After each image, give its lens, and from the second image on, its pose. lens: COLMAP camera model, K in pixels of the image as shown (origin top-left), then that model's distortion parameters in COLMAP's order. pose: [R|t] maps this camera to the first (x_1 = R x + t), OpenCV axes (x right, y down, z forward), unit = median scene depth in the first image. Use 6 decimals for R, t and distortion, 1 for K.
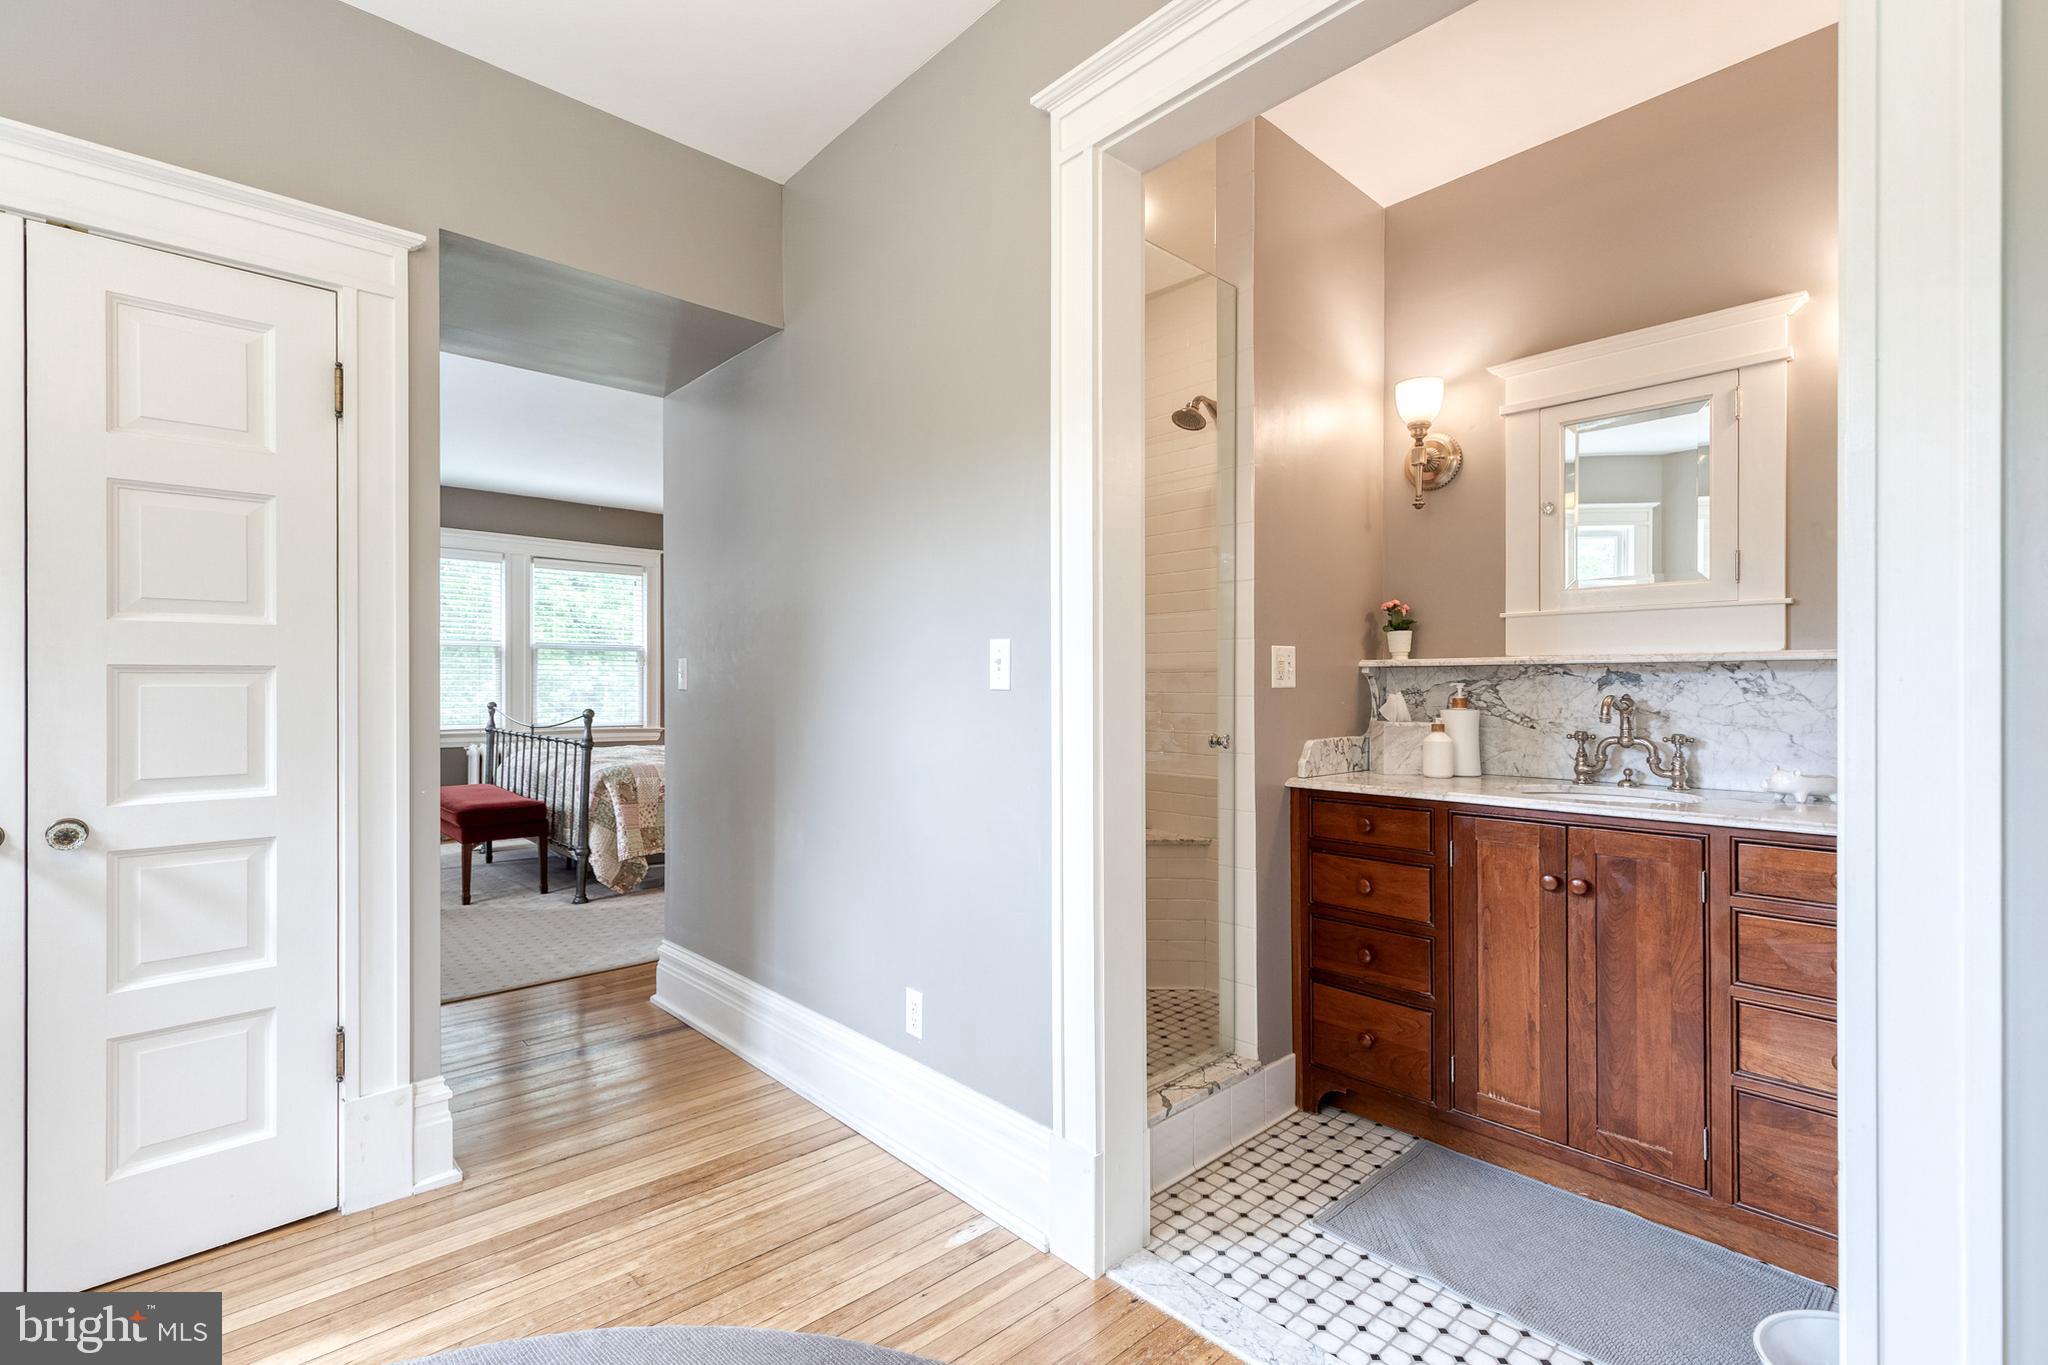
lens RADIAL K [[936.1, 0, 1034.0], [0, 936.1, 680.9], [0, 0, 1]] dist [0.016231, -0.003151]
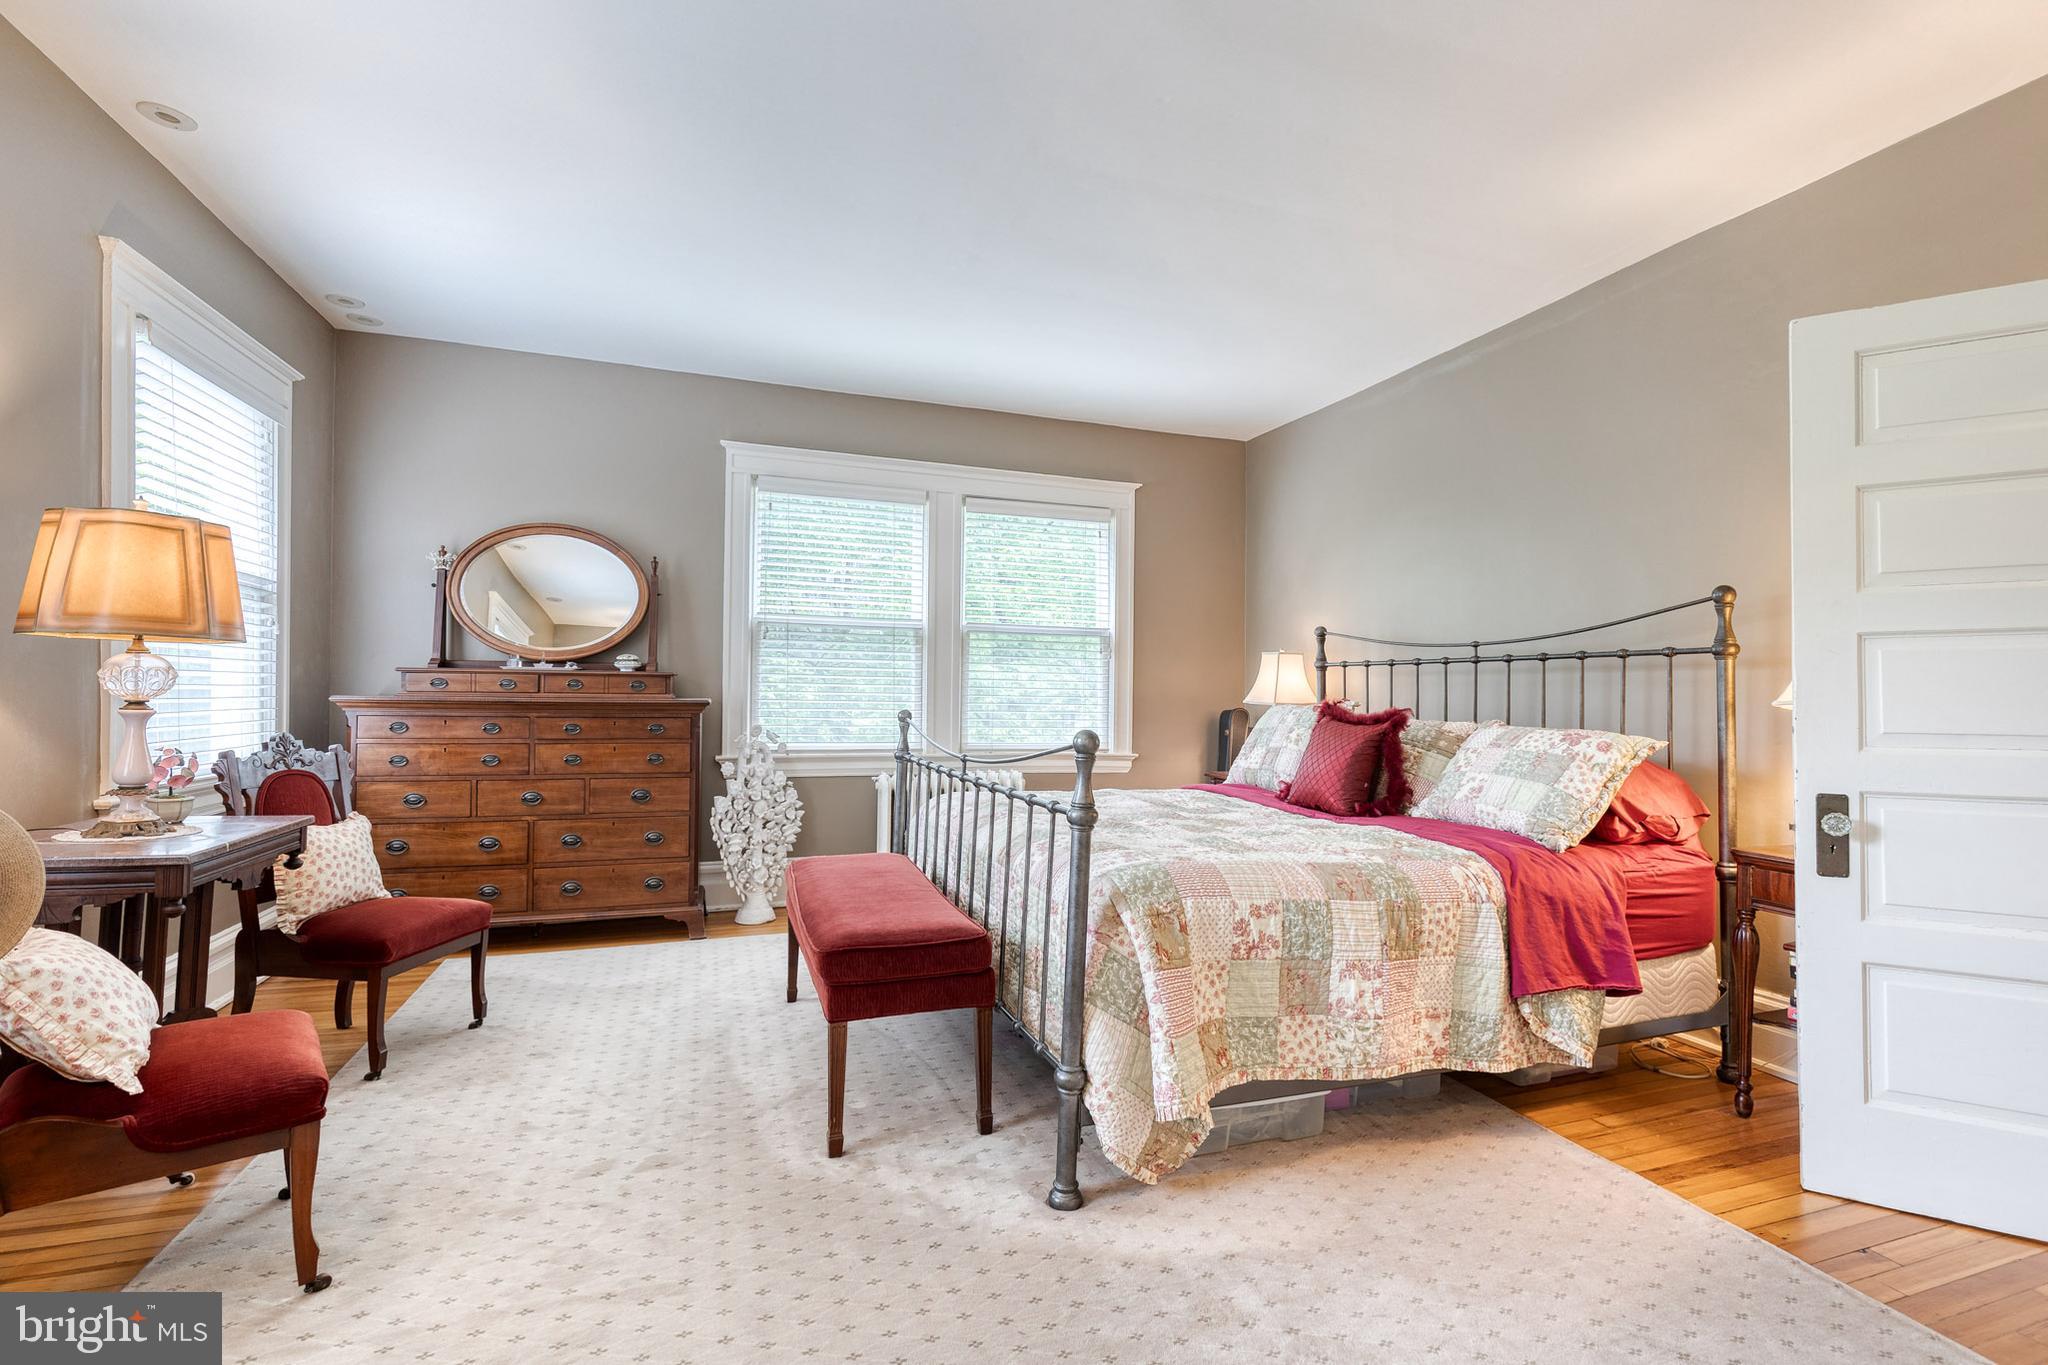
lens RADIAL K [[936.1, 0, 1015.5], [0, 936.1, 679.5], [0, 0, 1]] dist [0.016231, -0.003151]
pose [[0.911033, 0.008505, -0.412246, -0.321104], [-0.014893, 0.999814, -0.012284, 0.011551], [0.412065, 0.017331, 0.910990, 0.586064]]
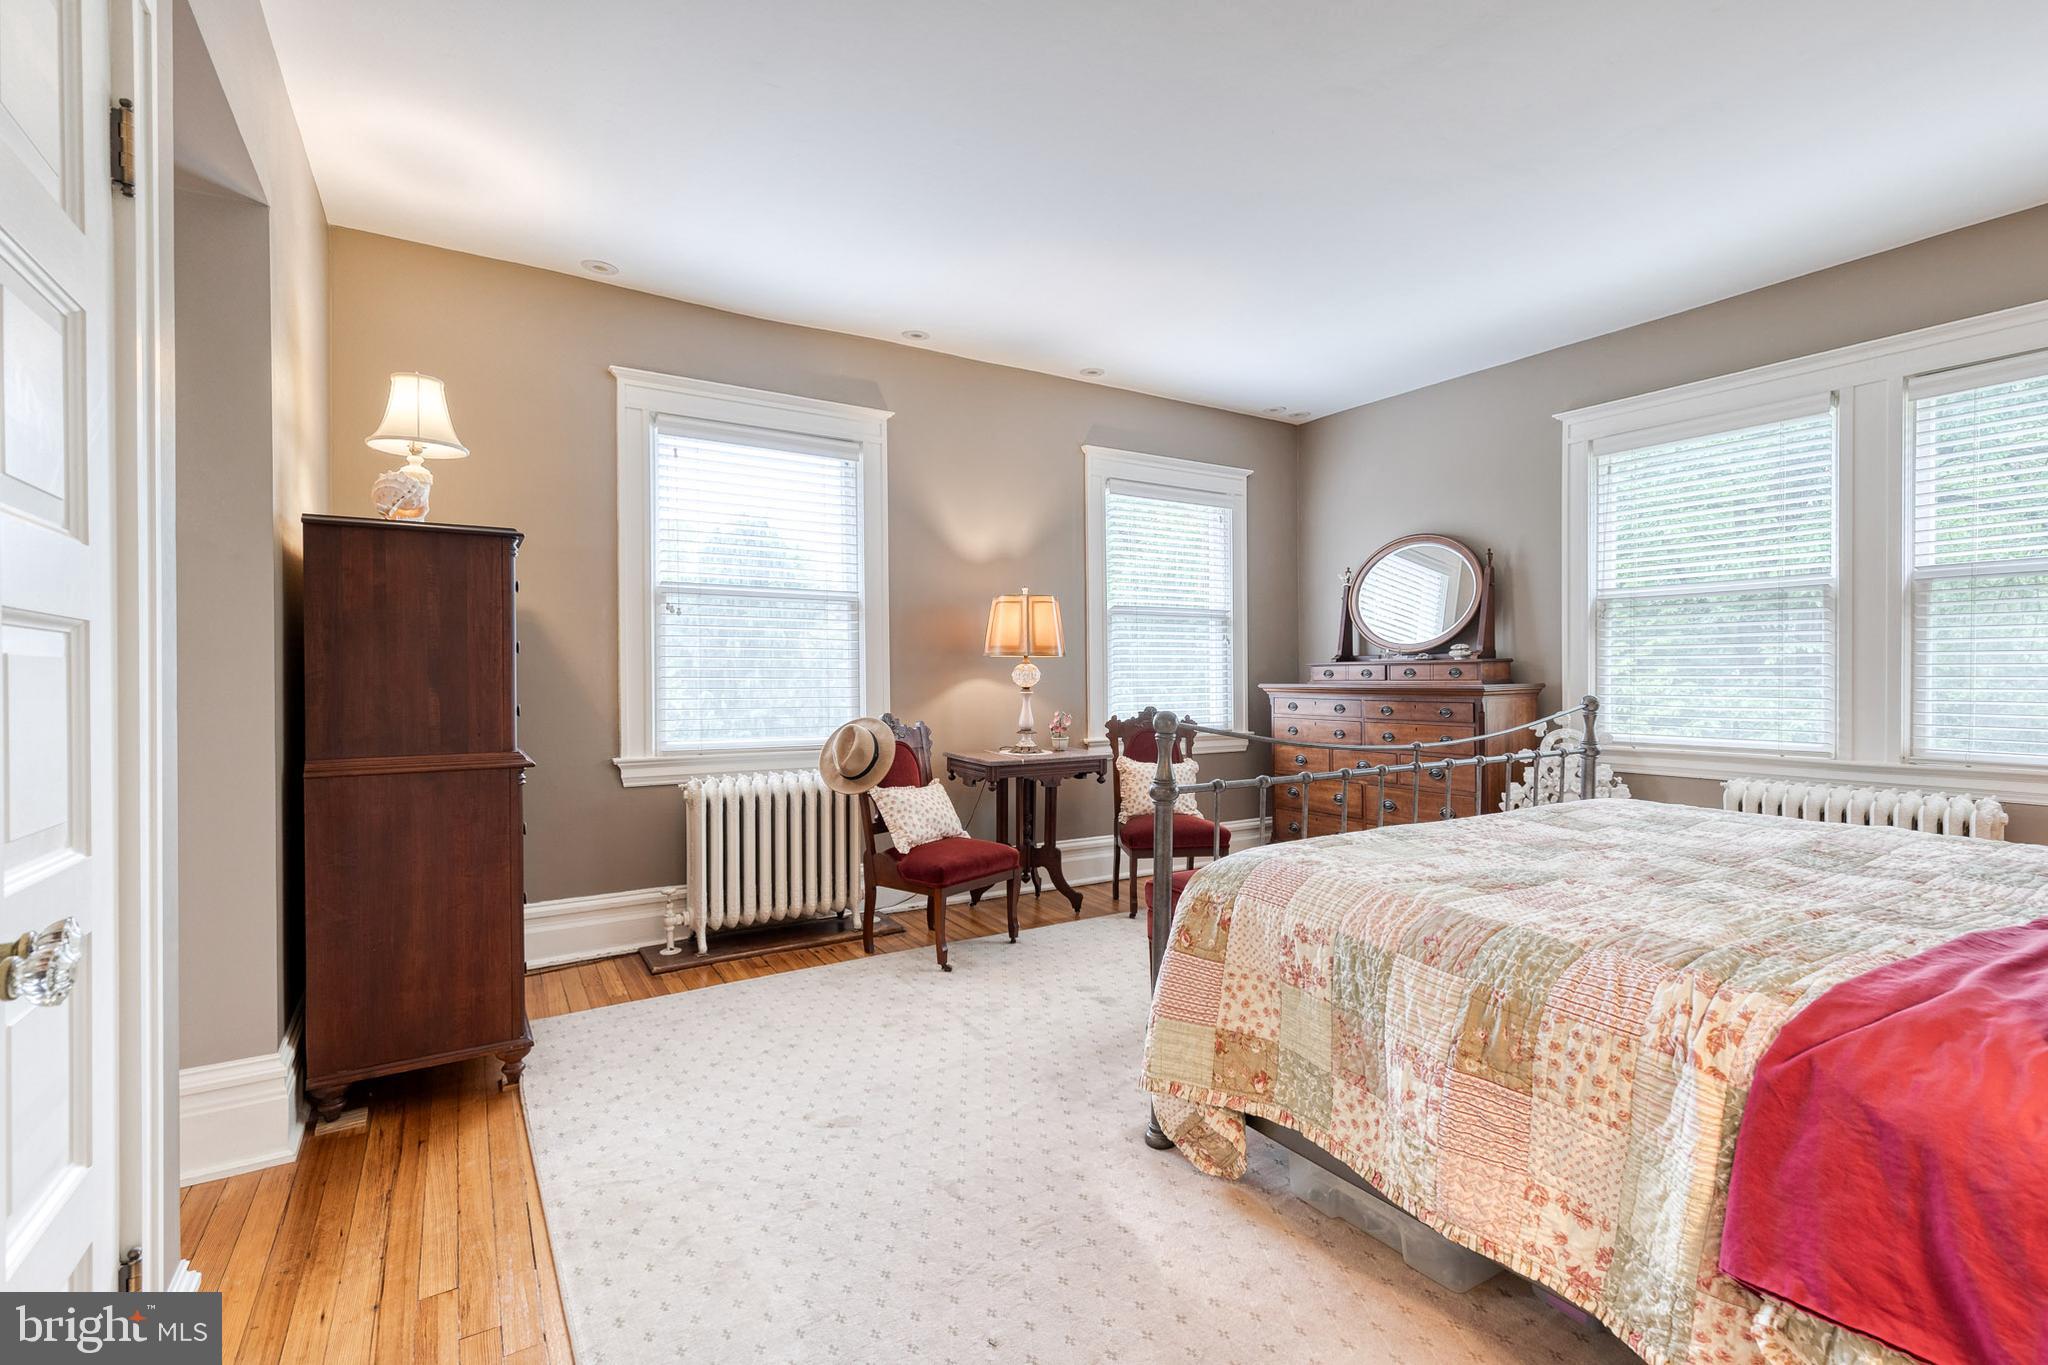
lens RADIAL K [[936.1, 0, 1101.0], [0, 936.1, 682.5], [0, 0, 1]] dist [0.016231, -0.003151]
pose [[-0.156642, 0.009458, -0.987610, -0.030948], [0.008004, 0.999933, 0.008307, 0.011095], [0.987623, -0.006603, -0.156707, 1.005268]]
